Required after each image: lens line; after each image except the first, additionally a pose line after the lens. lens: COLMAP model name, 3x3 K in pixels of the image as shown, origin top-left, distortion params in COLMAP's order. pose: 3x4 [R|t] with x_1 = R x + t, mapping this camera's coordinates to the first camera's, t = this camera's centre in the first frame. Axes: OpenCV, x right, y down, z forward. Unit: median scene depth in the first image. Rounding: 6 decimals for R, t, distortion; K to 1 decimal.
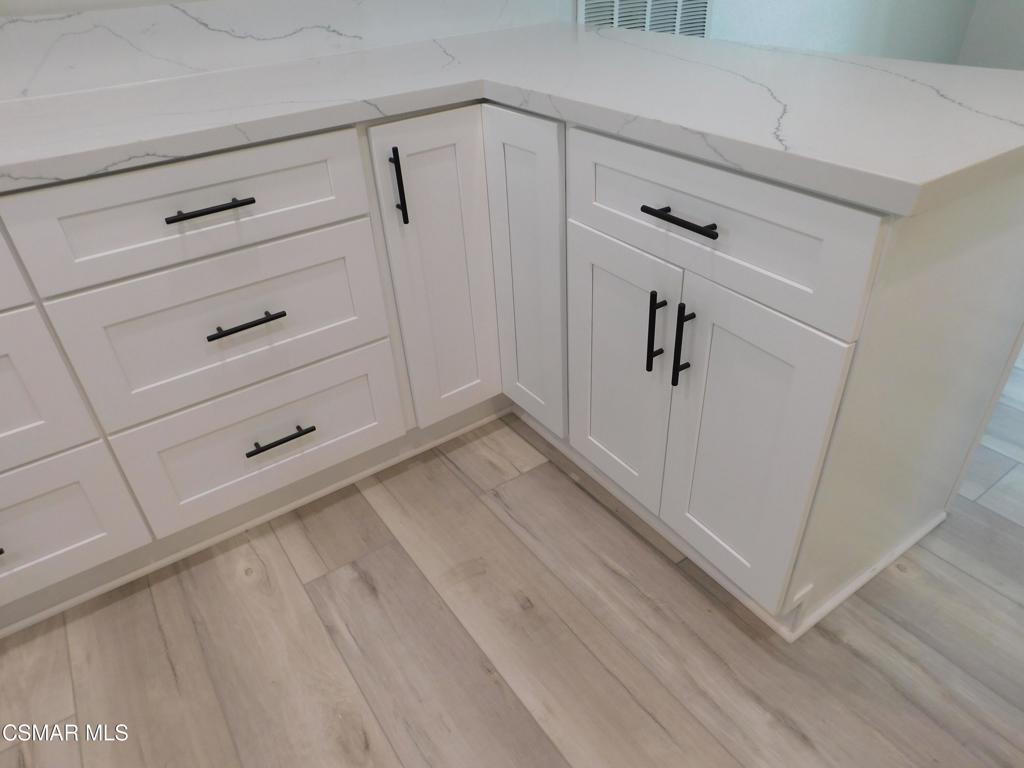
lens RADIAL K [[680.1, 0, 512.0], [0, 680.1, 384.0], [0, 0, 1]] dist [-0.063436, 0.054942]
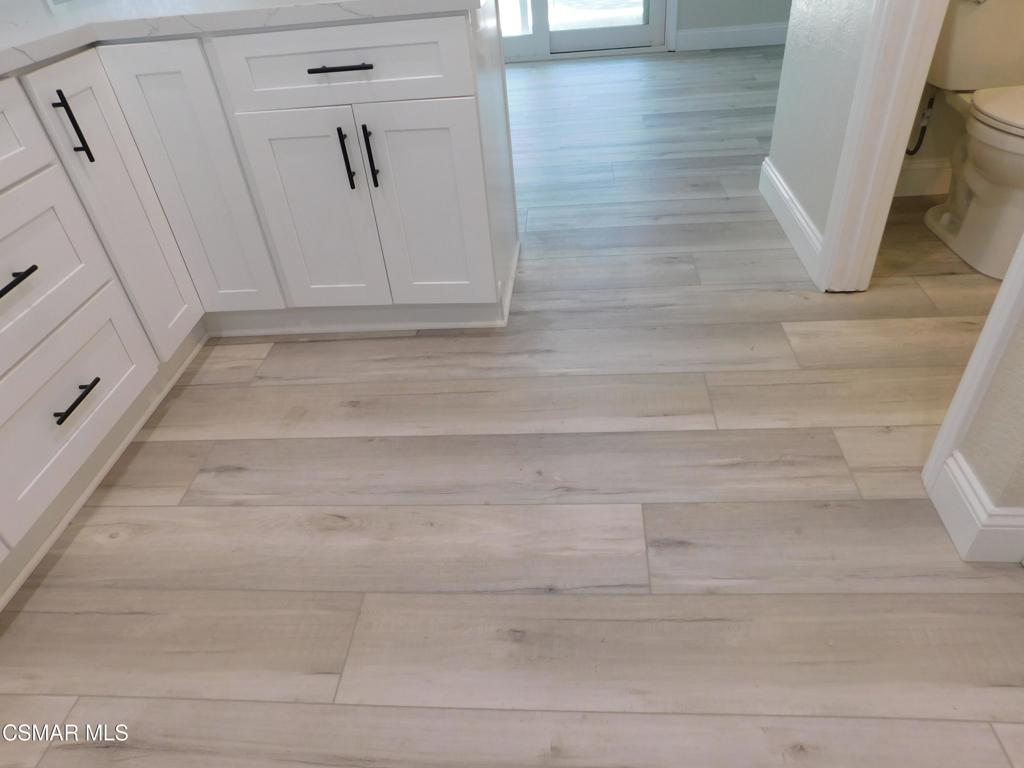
lens RADIAL K [[680.1, 0, 512.0], [0, 680.1, 384.0], [0, 0, 1]] dist [-0.063436, 0.054942]
pose [[0.626155, -0.476687, 0.617008, -0.562678], [0.478463, 0.859740, 0.178659, 0.203405], [-0.615631, 0.183347, 0.766408, -0.186028]]
